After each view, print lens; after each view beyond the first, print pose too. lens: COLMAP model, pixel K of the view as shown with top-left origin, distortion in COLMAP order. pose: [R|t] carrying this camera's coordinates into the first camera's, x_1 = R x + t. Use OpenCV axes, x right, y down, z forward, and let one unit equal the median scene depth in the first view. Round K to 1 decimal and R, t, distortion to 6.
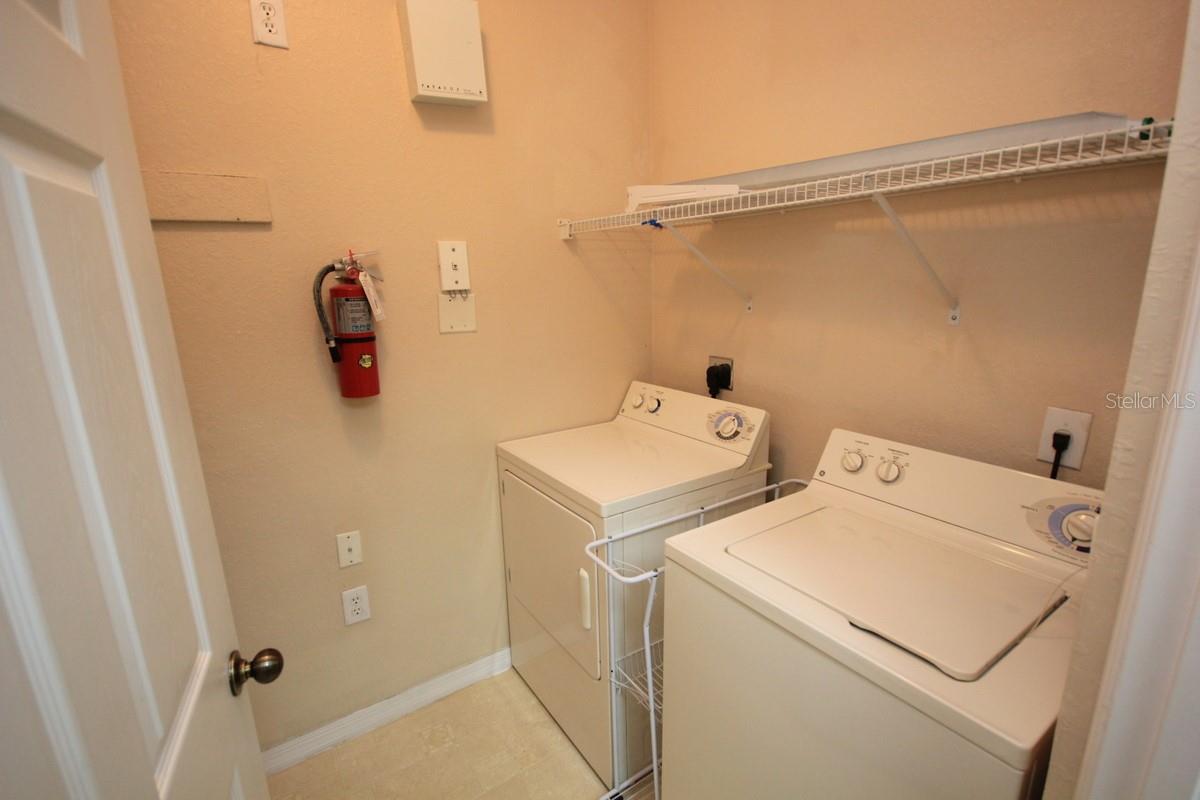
lens RADIAL K [[558.3, 0, 599.0], [0, 558.3, 405.9], [0, 0, 1]] dist [0.006631, -0.000235]
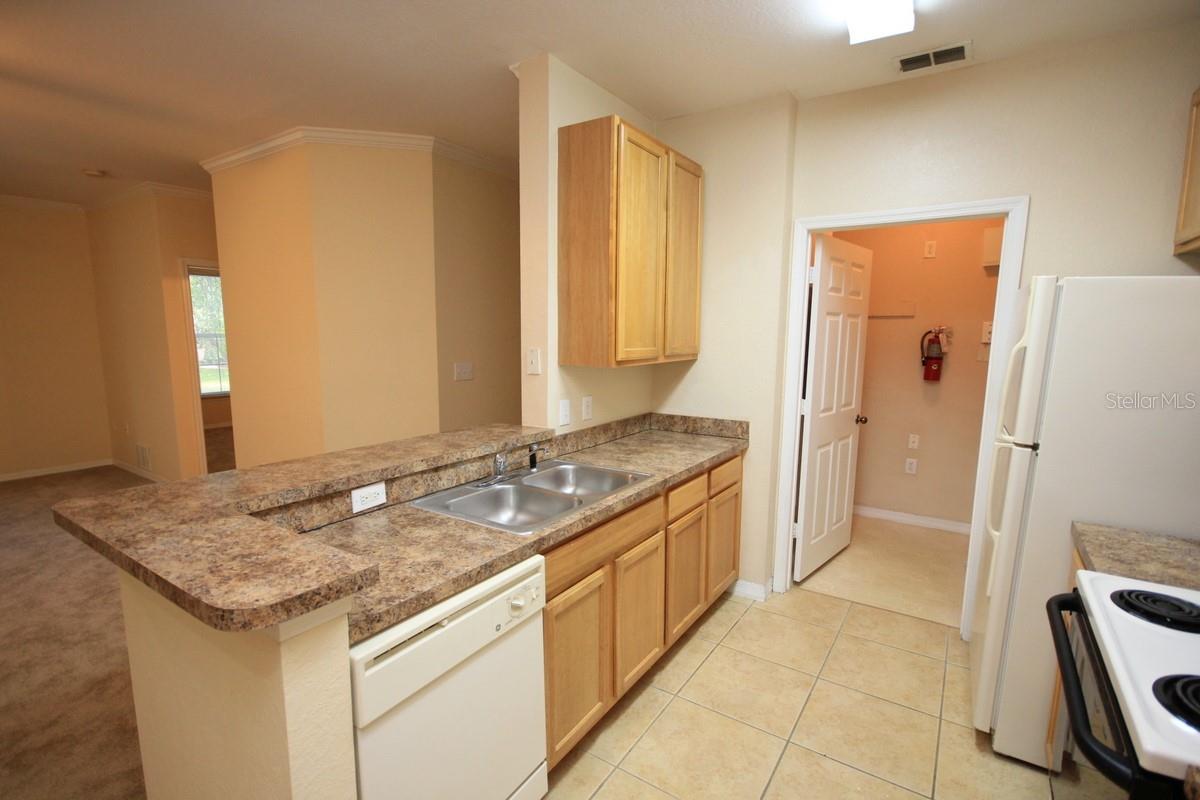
lens RADIAL K [[558.3, 0, 599.0], [0, 558.3, 405.9], [0, 0, 1]] dist [0.006631, -0.000235]
pose [[0.384799, 0.157274, -0.909502, 1.379465], [-0.243559, 0.967752, 0.064300, 0.309489], [0.890286, 0.196775, 0.410696, -1.431636]]
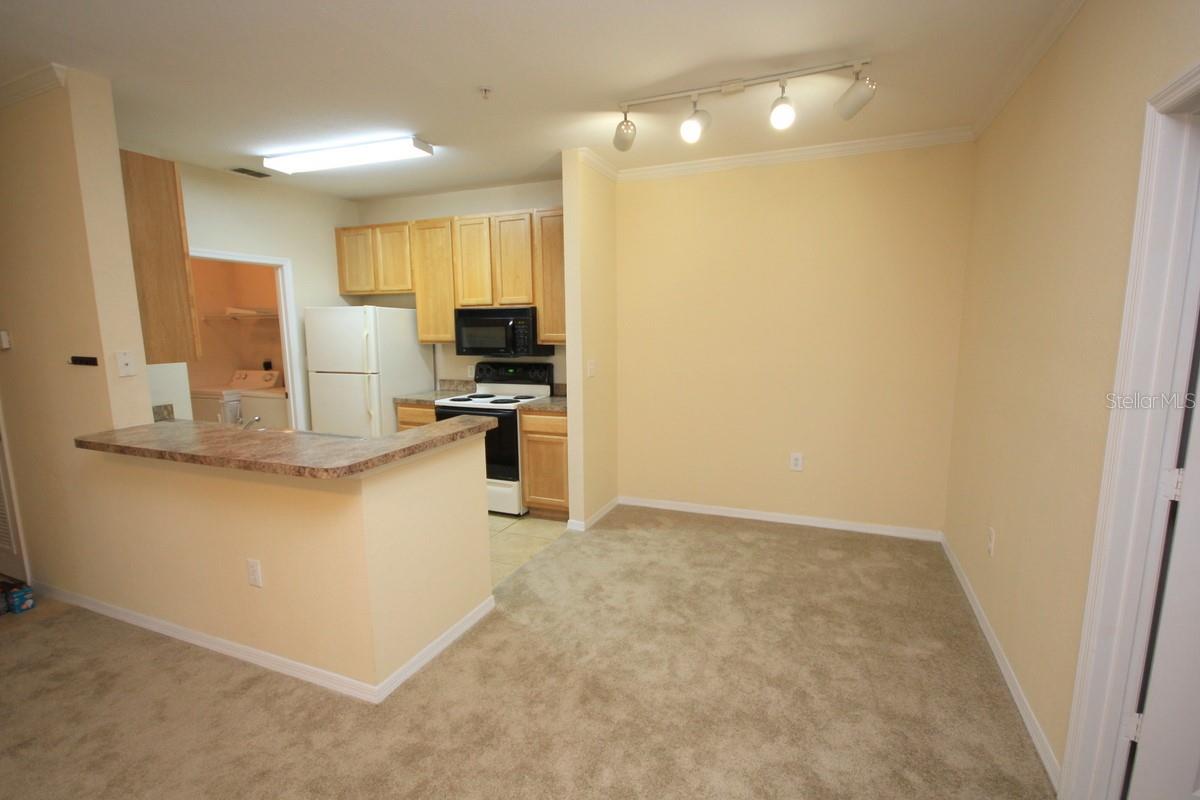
lens RADIAL K [[558.3, 0, 599.0], [0, 558.3, 405.9], [0, 0, 1]] dist [0.006631, -0.000235]
pose [[0.833535, -0.063427, 0.548814, 0.035932], [0.121598, 0.990090, -0.070257, 0.761399], [-0.538919, 0.125296, 0.832987, -3.161780]]
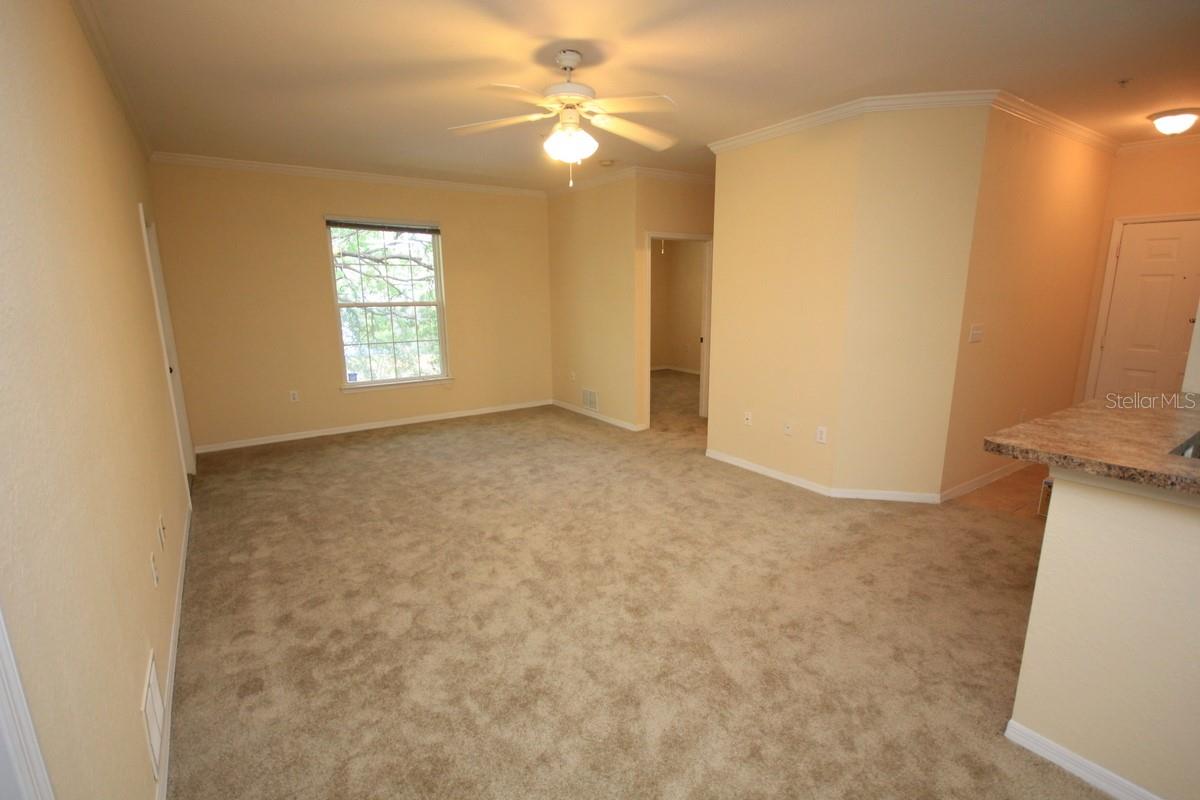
lens RADIAL K [[552.1, 0, 600.9], [0, 552.1, 410.1], [0, 0, 1]] dist [0.002168, -0.000852]
pose [[0.024281, 0.243697, -0.969547, 1.271438], [-0.236192, 0.943775, 0.231304, 0.607395], [0.971403, 0.223383, 0.080475, -2.672397]]
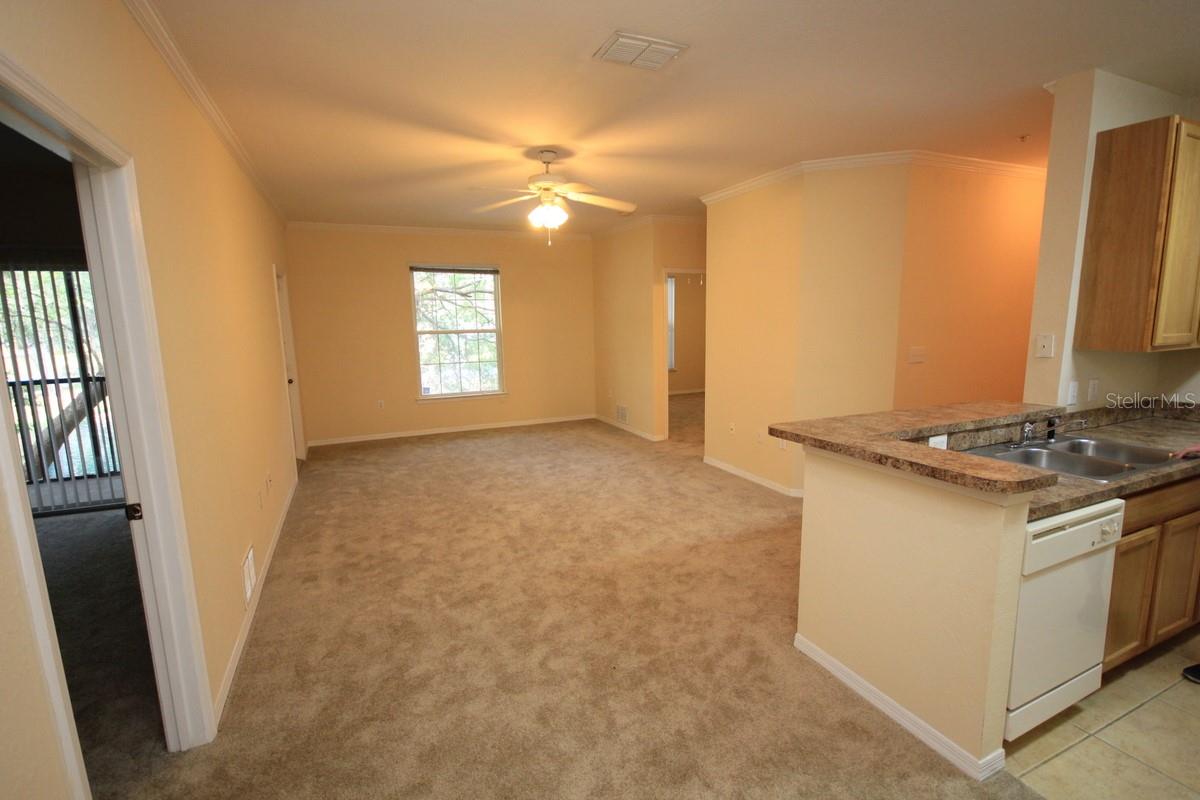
lens RADIAL K [[556.9, 0, 600.3], [0, 556.9, 407.0], [0, 0, 1]] dist [-0.000757, -0.000180]
pose [[-0.159122, 0.192562, -0.968297, 1.845852], [-0.217179, 0.949941, 0.224601, 0.431359], [0.963075, 0.246033, -0.109336, -2.114974]]
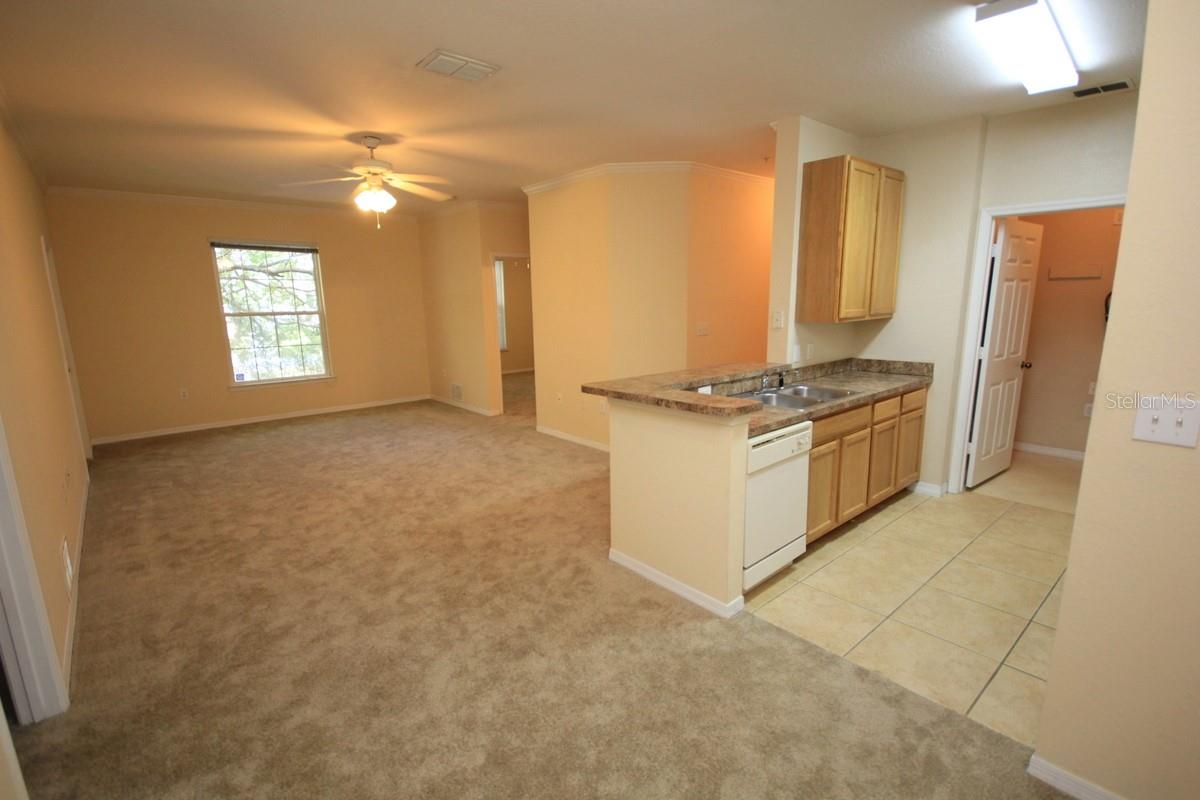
lens RADIAL K [[558.3, 0, 599.0], [0, 558.3, 405.9], [0, 0, 1]] dist [0.006631, -0.000235]
pose [[0.132602, 0.220230, -0.966393, 2.181421], [-0.229830, 0.955261, 0.186157, 0.422732], [0.964155, 0.197421, 0.177285, -2.088735]]
